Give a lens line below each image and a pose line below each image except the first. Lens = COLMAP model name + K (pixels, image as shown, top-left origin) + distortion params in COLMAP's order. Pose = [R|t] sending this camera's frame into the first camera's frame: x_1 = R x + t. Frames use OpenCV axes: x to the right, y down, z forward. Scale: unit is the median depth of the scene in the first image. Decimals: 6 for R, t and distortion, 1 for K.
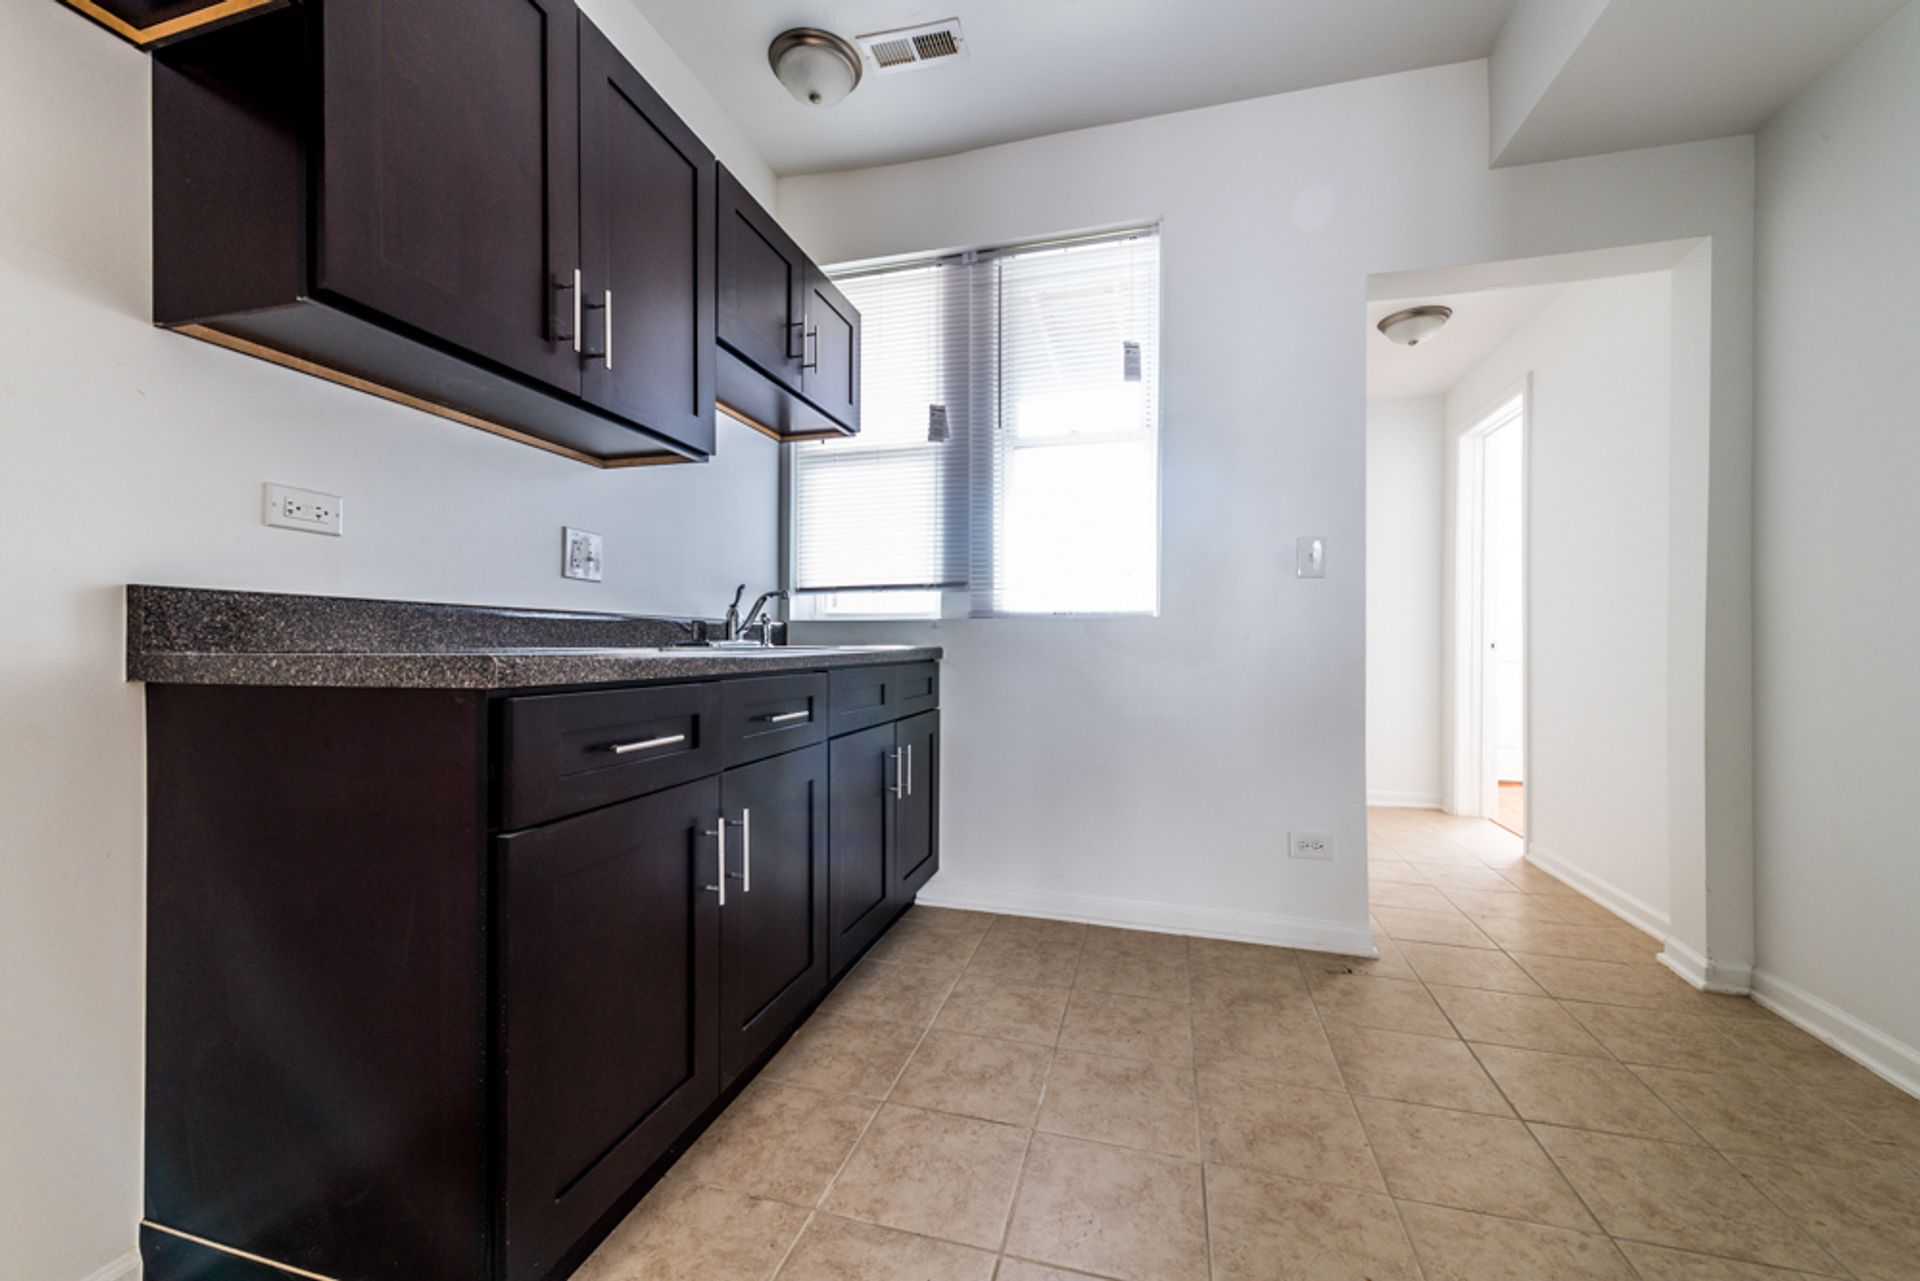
lens RADIAL K [[750.6, 0, 944.2], [0, 750.6, 648.7], [0, 0, 1]] dist [0.014283, -0.004688]
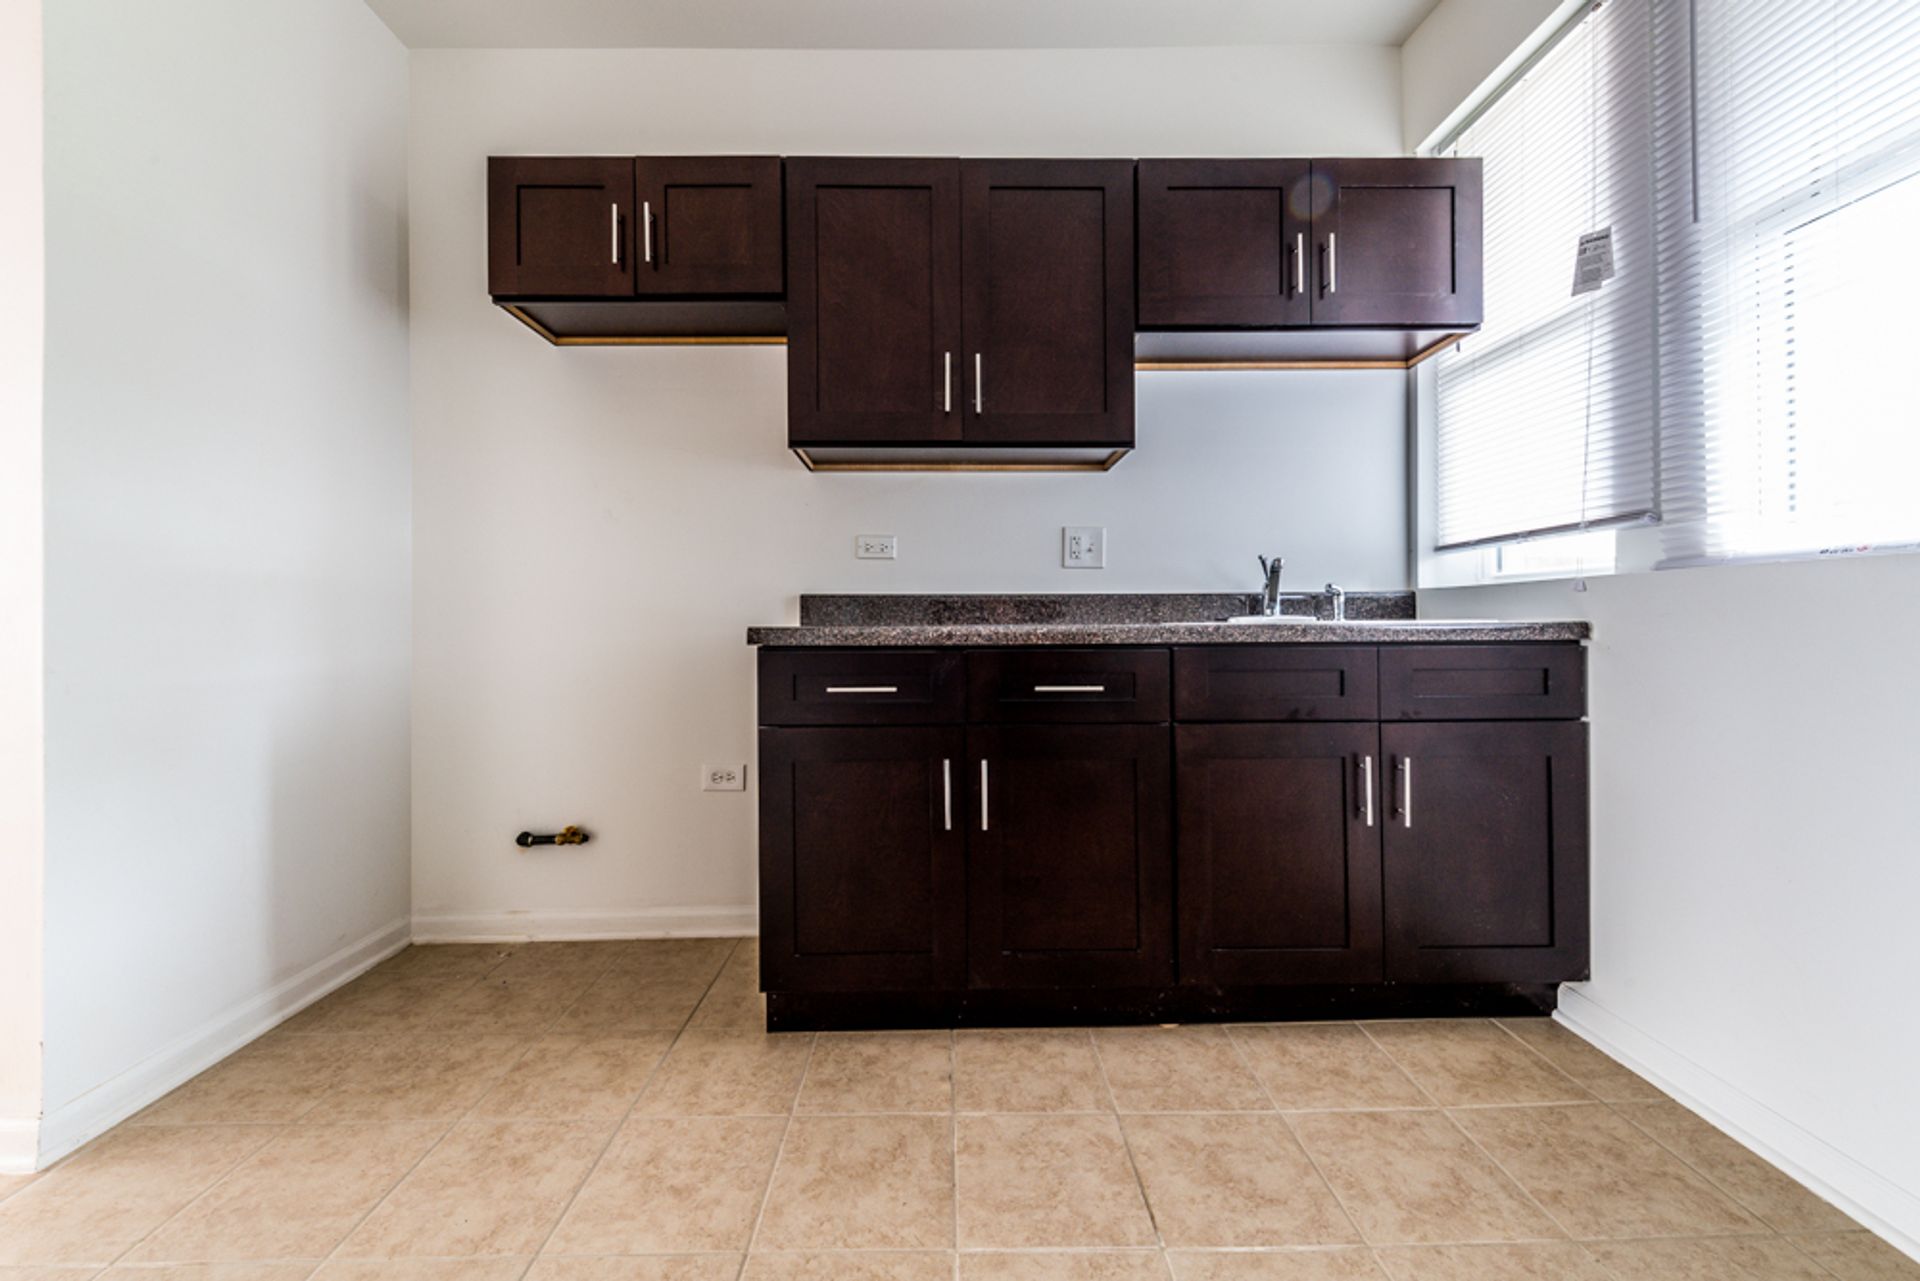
lens RADIAL K [[750.6, 0, 954.9], [0, 750.6, 623.4], [0, 0, 1]] dist [0.014283, -0.004688]
pose [[0.293331, -0.002014, -0.956009, 0.593458], [0.000048, 0.999998, -0.002092, 0.000932], [0.956011, 0.000568, 0.293330, 0.426682]]
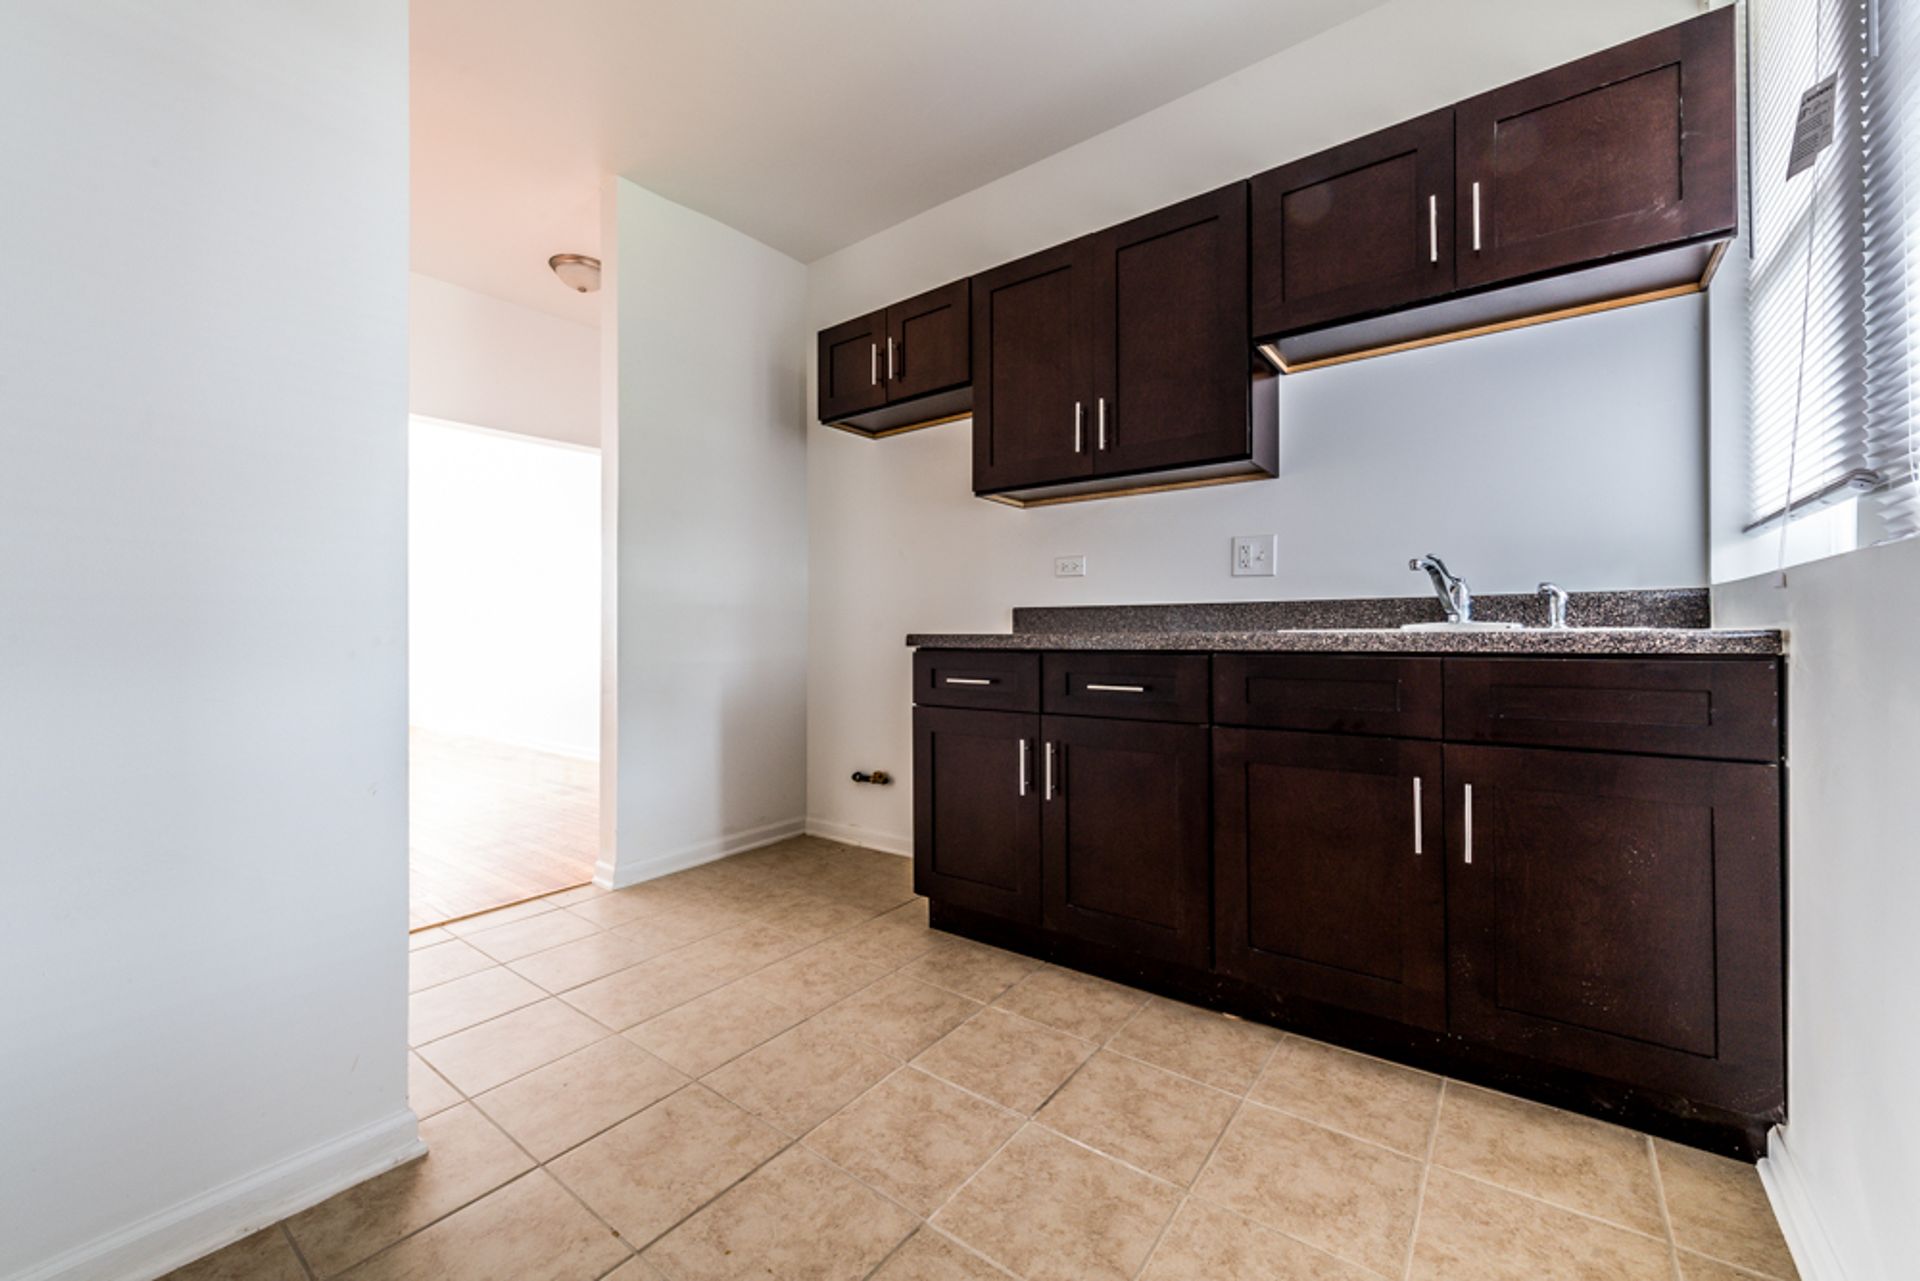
lens RADIAL K [[750.6, 0, 961.7], [0, 750.6, 627.1], [0, 0, 1]] dist [0.014283, -0.004688]
pose [[-0.349045, -0.004238, -0.937096, 0.805061], [0.000054, 0.999990, -0.004542, -0.002033], [0.937106, -0.001636, -0.349041, 0.944745]]
